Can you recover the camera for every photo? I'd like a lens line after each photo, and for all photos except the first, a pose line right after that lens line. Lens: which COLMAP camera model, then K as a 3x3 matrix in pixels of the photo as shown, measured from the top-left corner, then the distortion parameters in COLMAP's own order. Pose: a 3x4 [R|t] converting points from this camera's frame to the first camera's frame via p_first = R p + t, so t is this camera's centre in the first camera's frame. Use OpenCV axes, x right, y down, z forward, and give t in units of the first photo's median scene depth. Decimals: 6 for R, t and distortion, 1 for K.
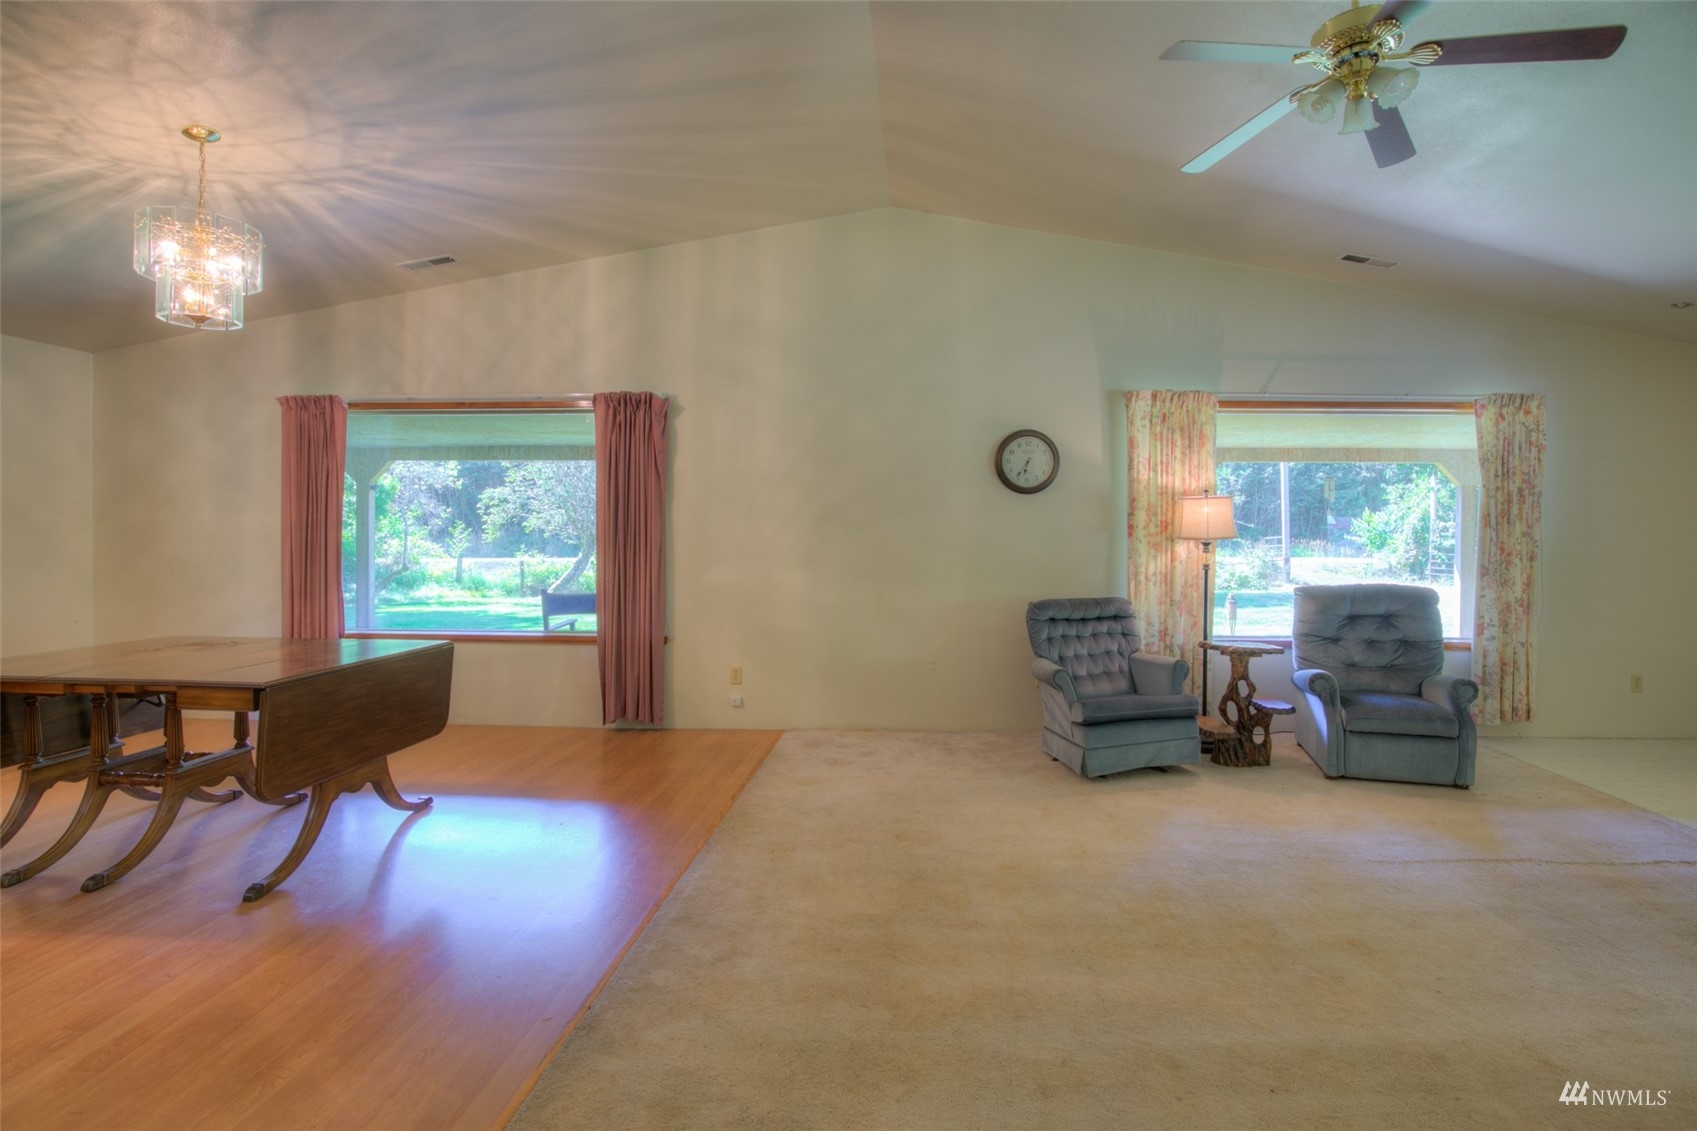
lens RADIAL K [[809.9, 0, 880.4], [0, 809.9, 532.4], [0, 0, 1]] dist [-0.030216, 0.005018]
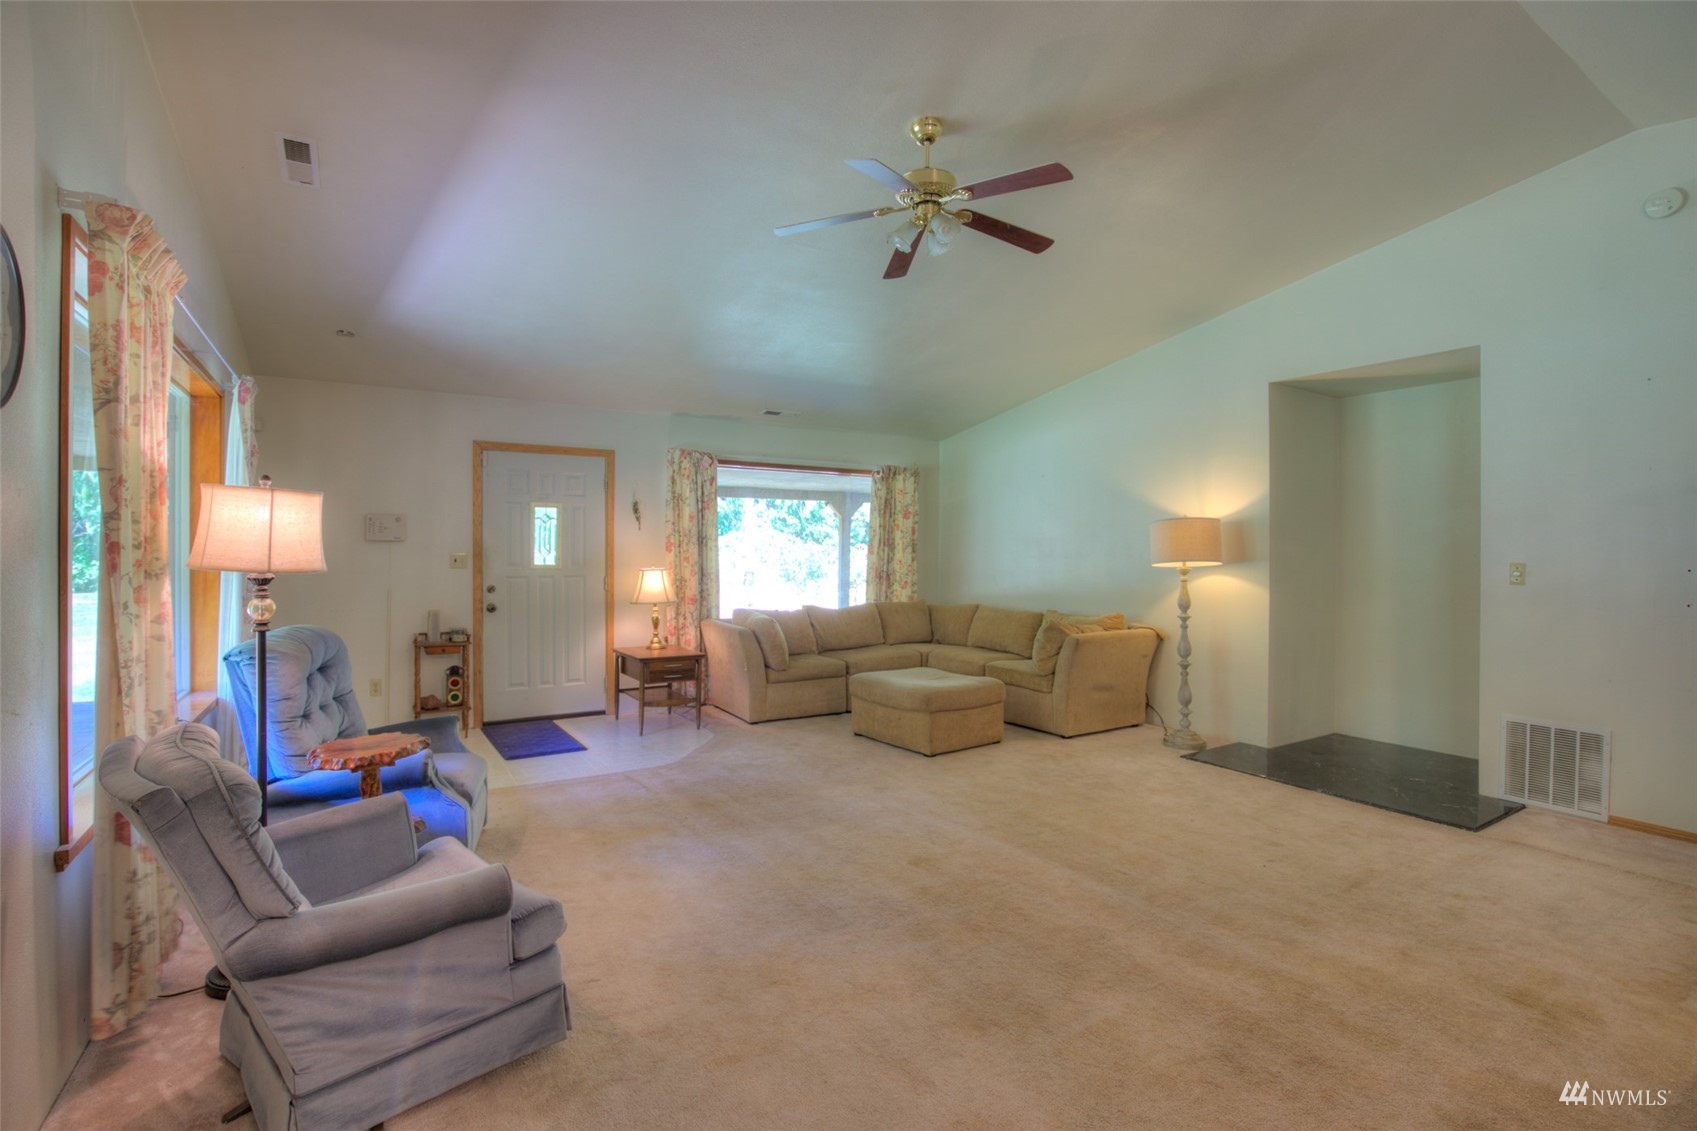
lens RADIAL K [[809.9, 0, 883.2], [0, 809.9, 553.0], [0, 0, 1]] dist [-0.030216, 0.005018]
pose [[-0.603465, -0.012575, 0.797290, -0.244937], [-0.003263, 0.999906, 0.013302, -0.012218], [-0.797383, 0.005426, -0.603450, 1.025307]]
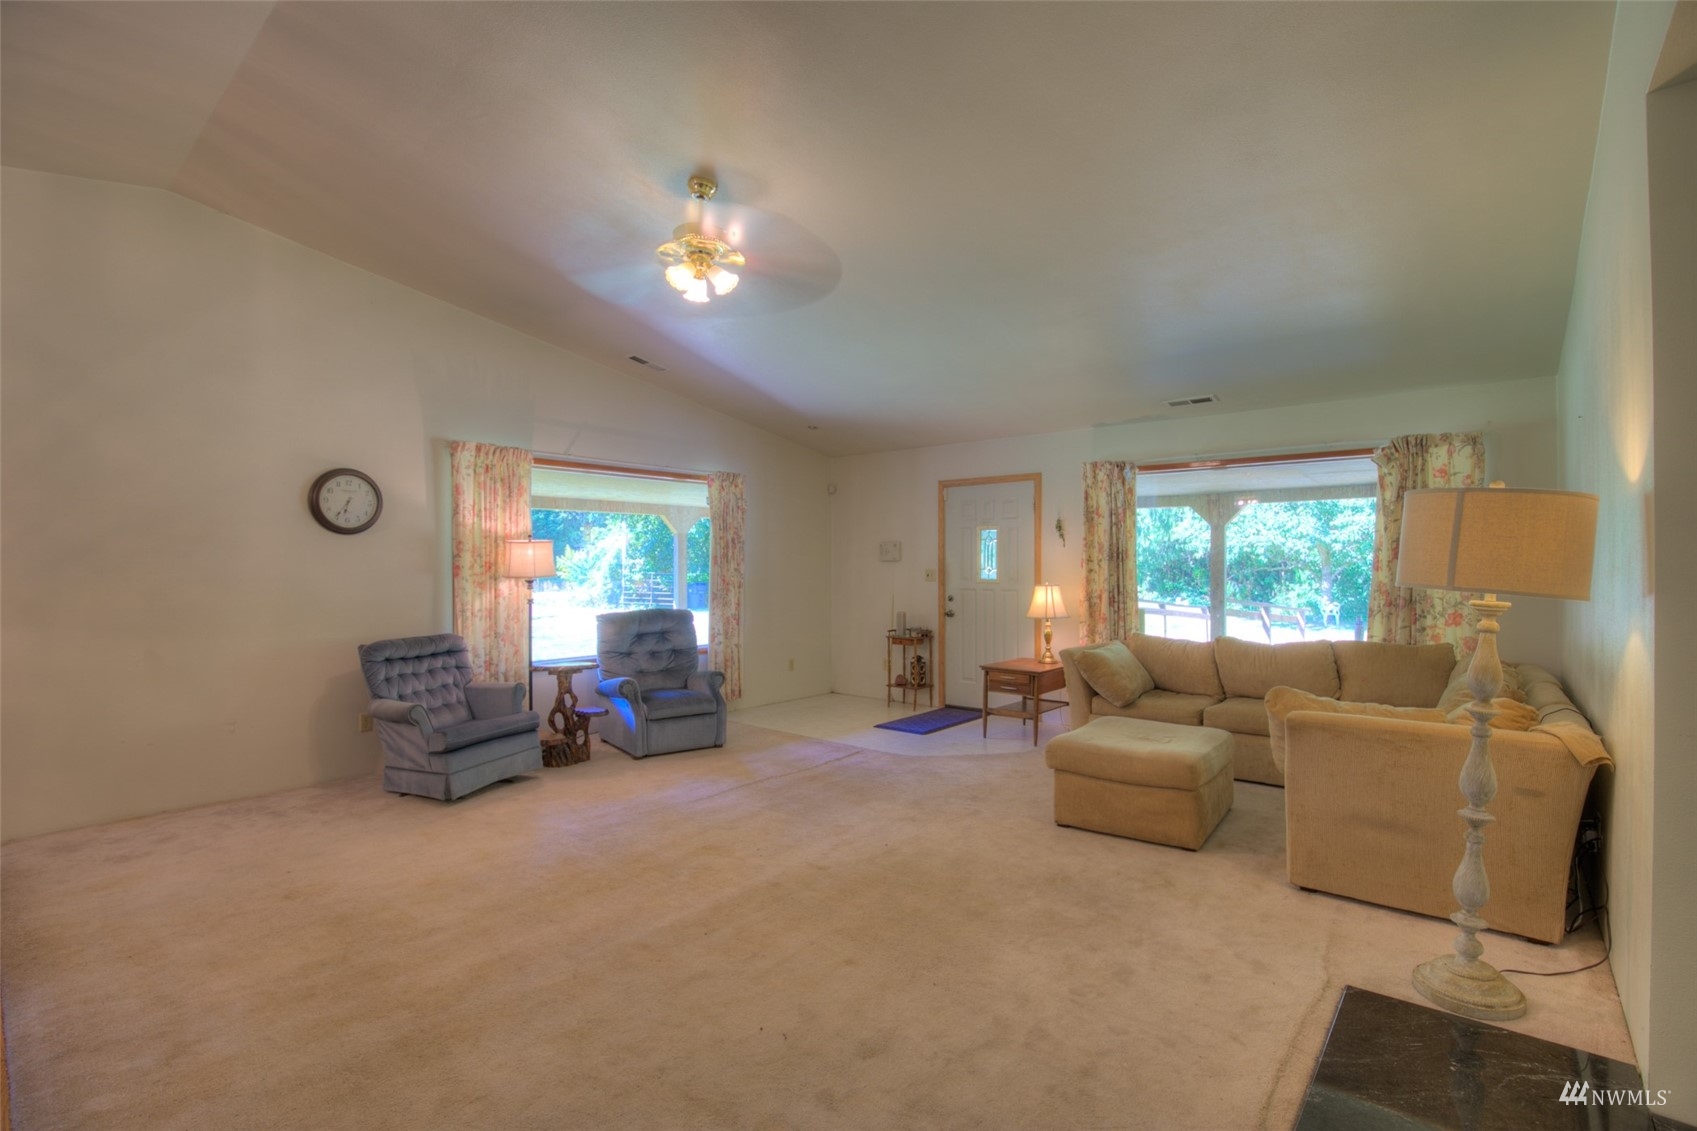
lens RADIAL K [[809.9, 0, 854.8], [0, 809.9, 562.5], [0, 0, 1]] dist [-0.030216, 0.005018]
pose [[0.612821, -0.004940, 0.790207, -0.231776], [0.011729, 0.999927, -0.002845, -0.004648], [-0.790135, 0.011012, 0.612834, -0.080320]]
